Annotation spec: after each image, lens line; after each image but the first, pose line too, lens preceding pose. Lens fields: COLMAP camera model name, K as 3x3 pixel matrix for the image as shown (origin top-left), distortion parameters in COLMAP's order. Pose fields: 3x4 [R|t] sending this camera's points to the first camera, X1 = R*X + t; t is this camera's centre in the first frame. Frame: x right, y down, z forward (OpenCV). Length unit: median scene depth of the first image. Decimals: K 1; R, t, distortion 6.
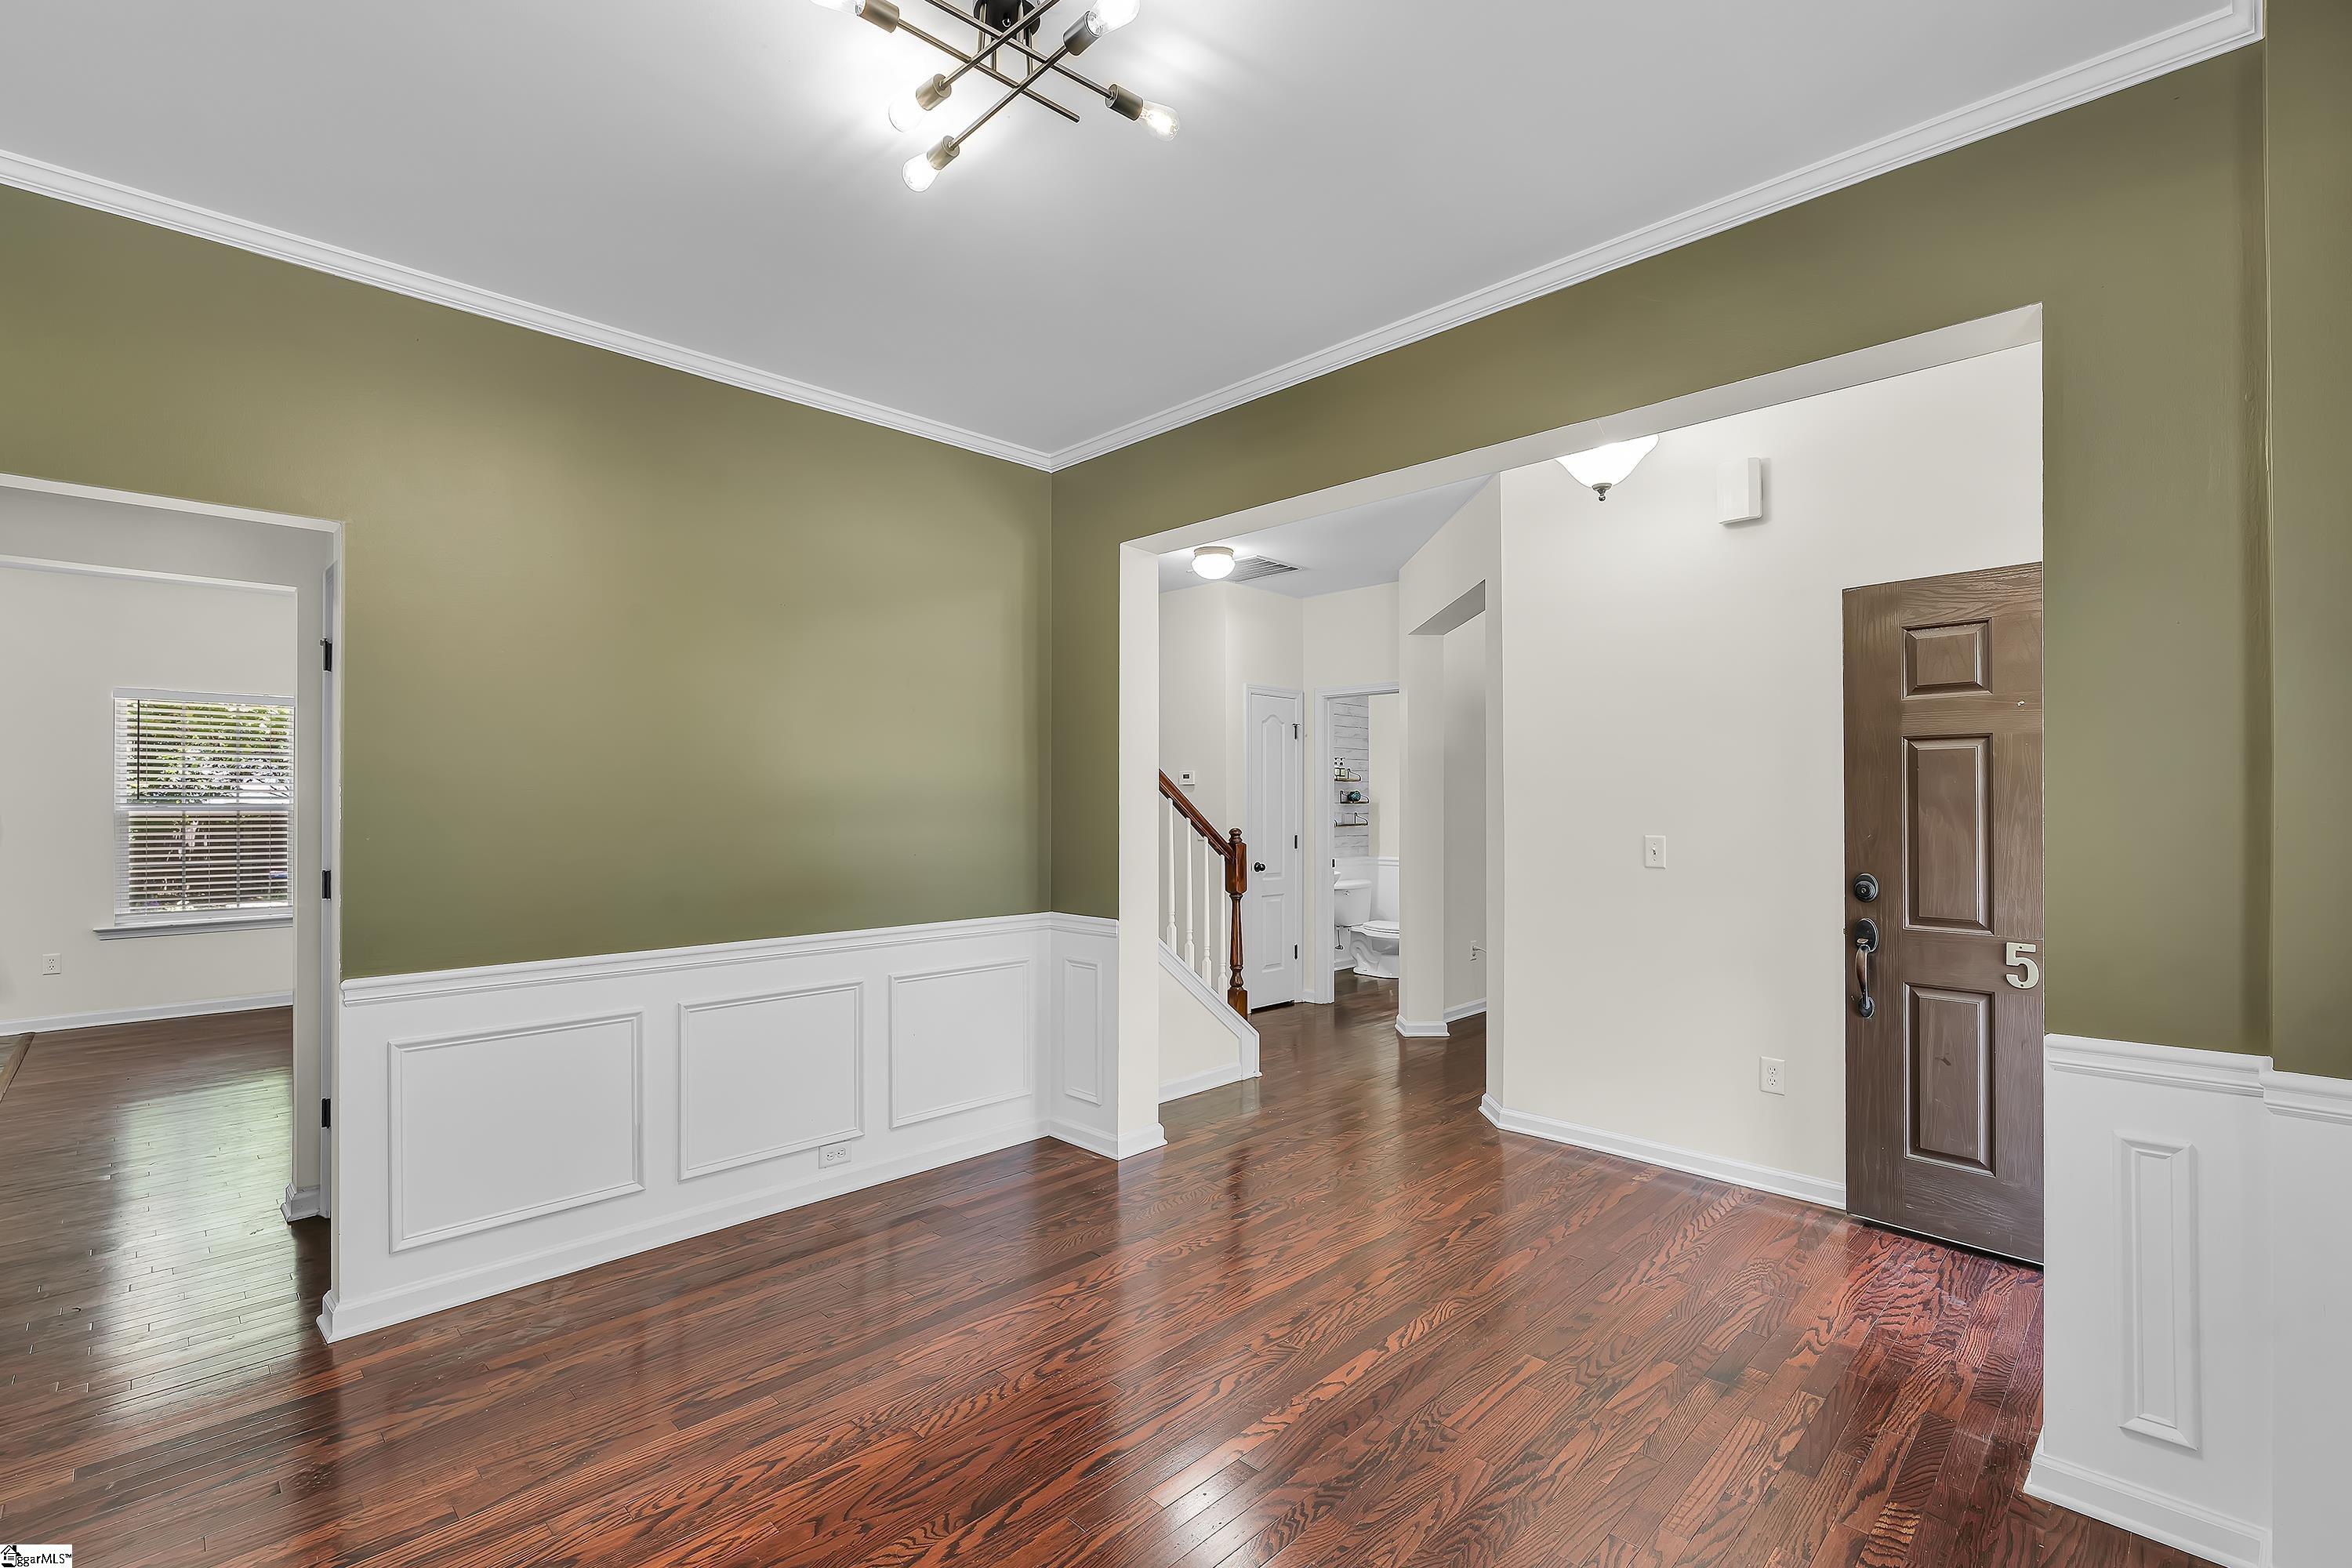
lens RADIAL K [[1039.7, 0, 1178.8], [0, 1039.7, 808.2], [0, 0, 1]] dist [0.020113, -0.000010]
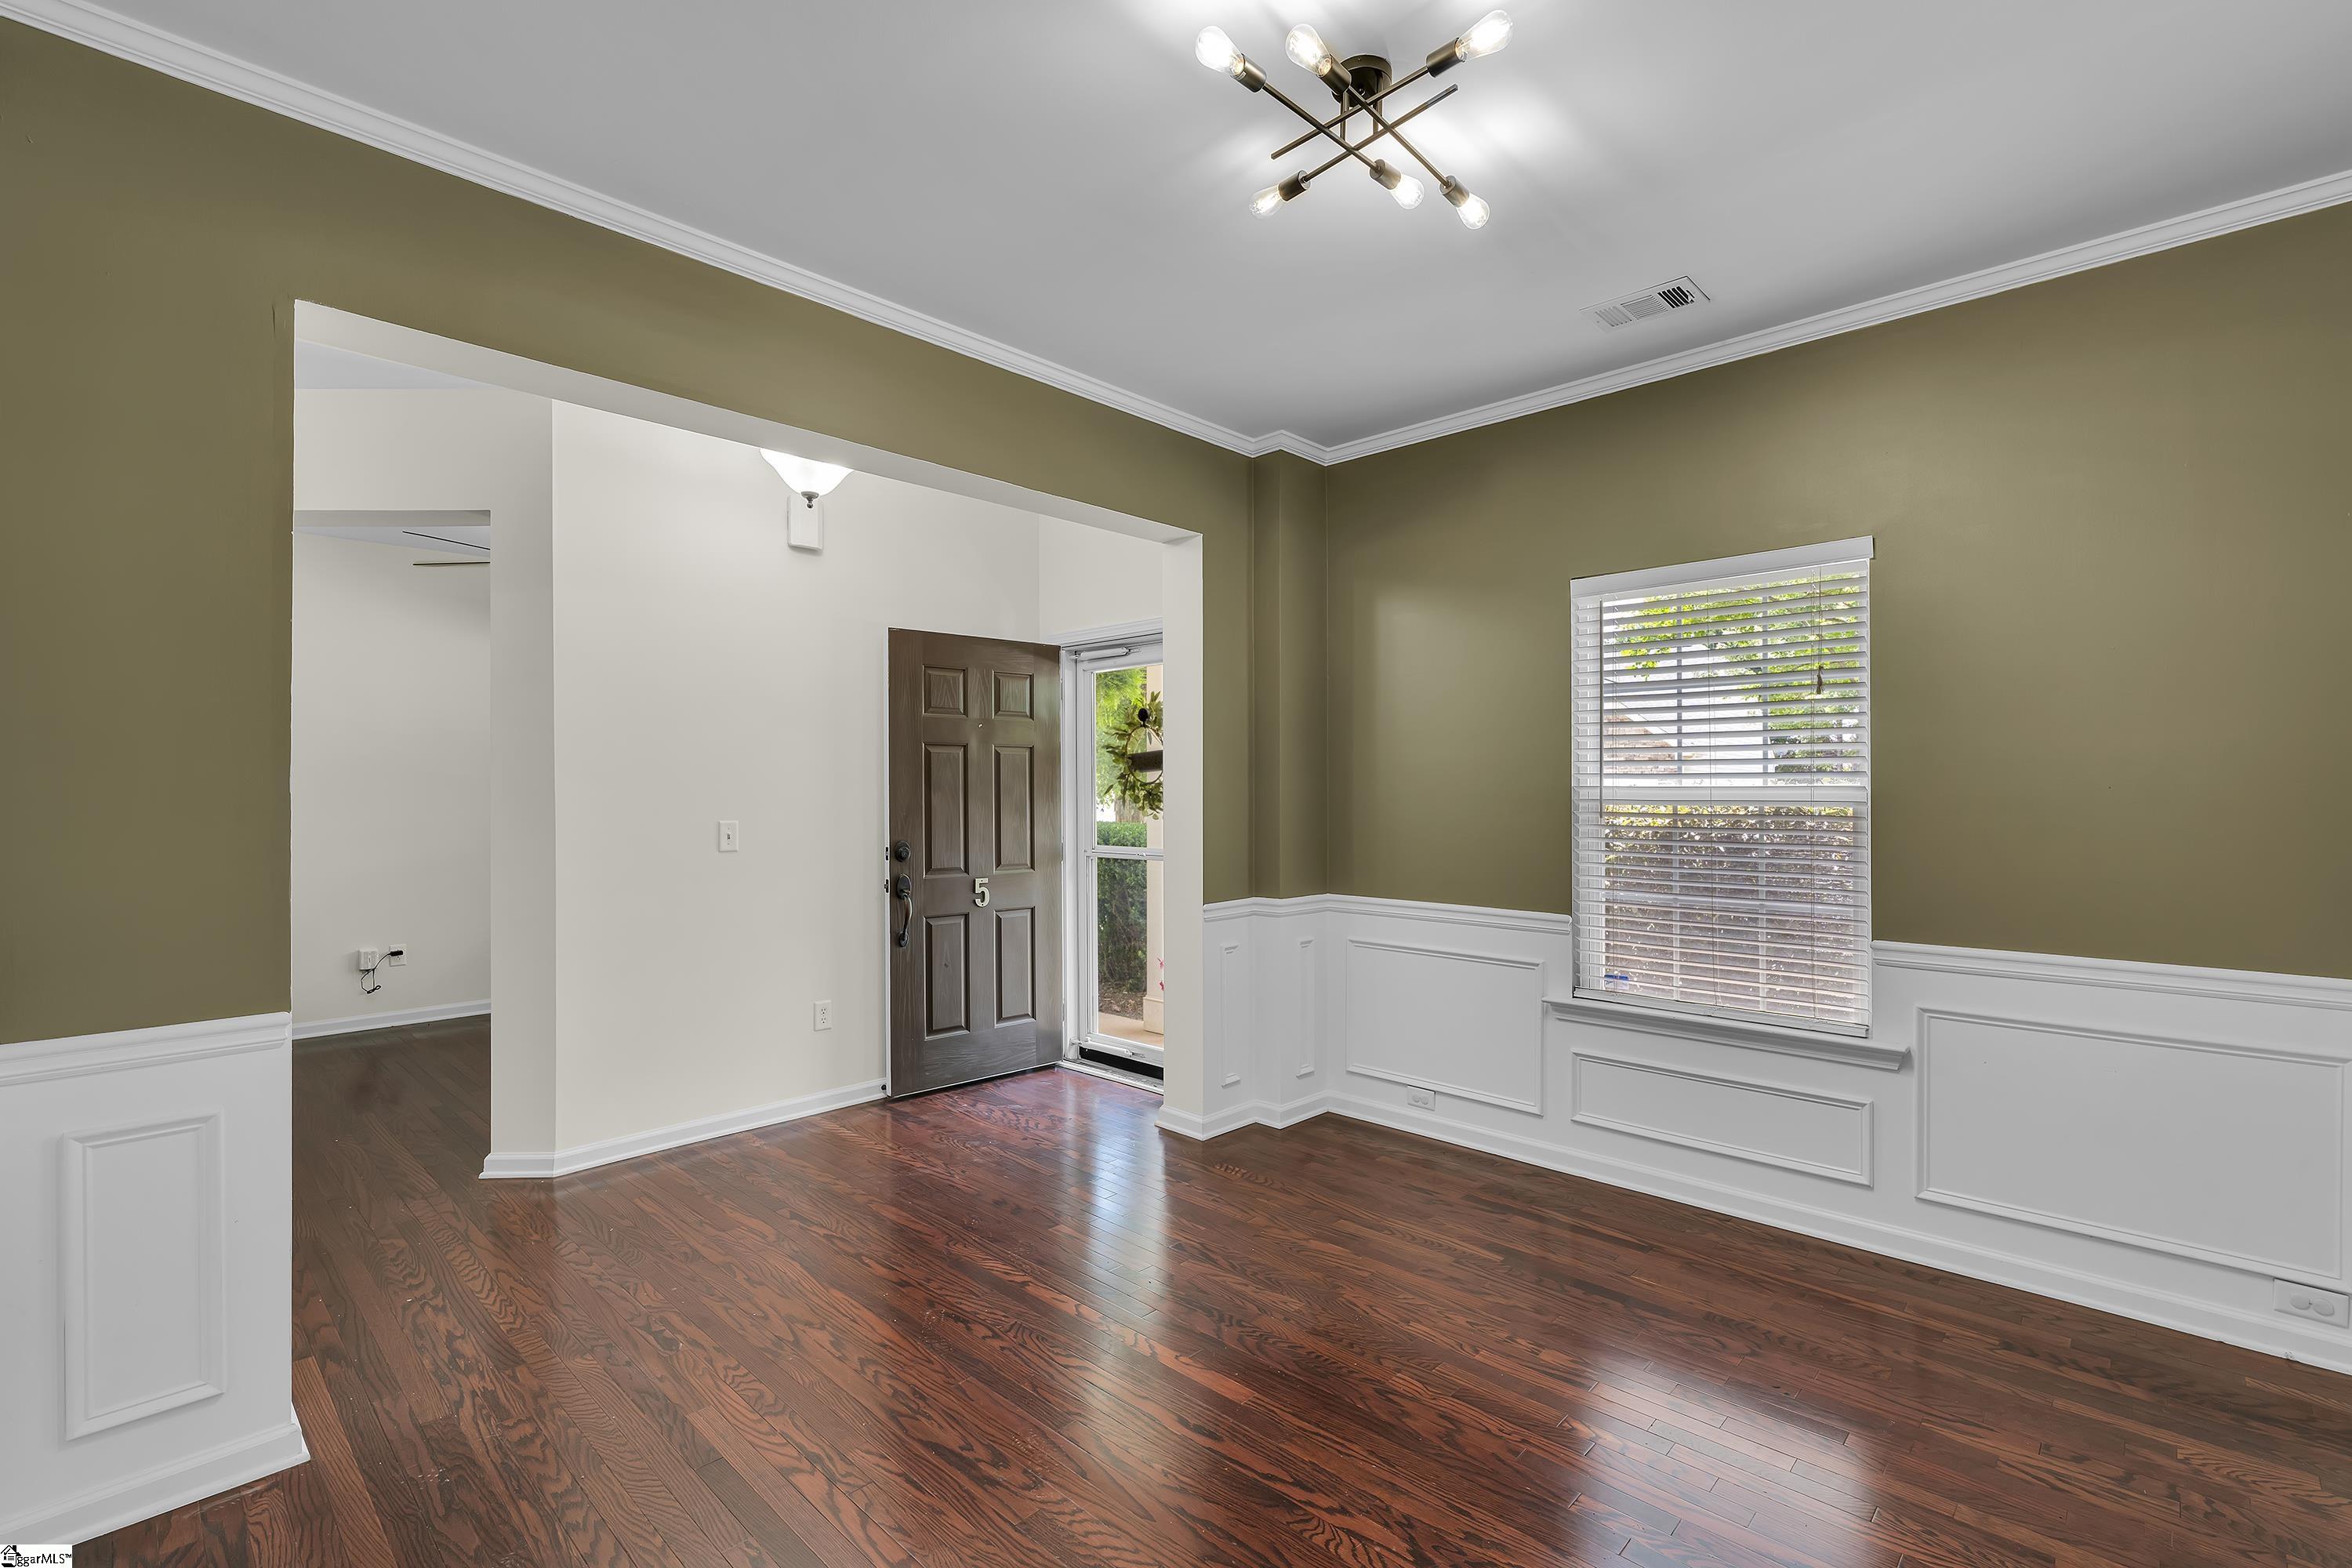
lens RADIAL K [[1037.9, 0, 1179.8], [0, 1037.9, 794.6], [0, 0, 1]] dist [-0.002704, 0.000084]
pose [[-0.012165, 0.000751, 0.999926, -0.713330], [0.008927, 0.999960, -0.000642, 0.005726], [-0.999886, 0.008919, -0.012171, 0.677094]]
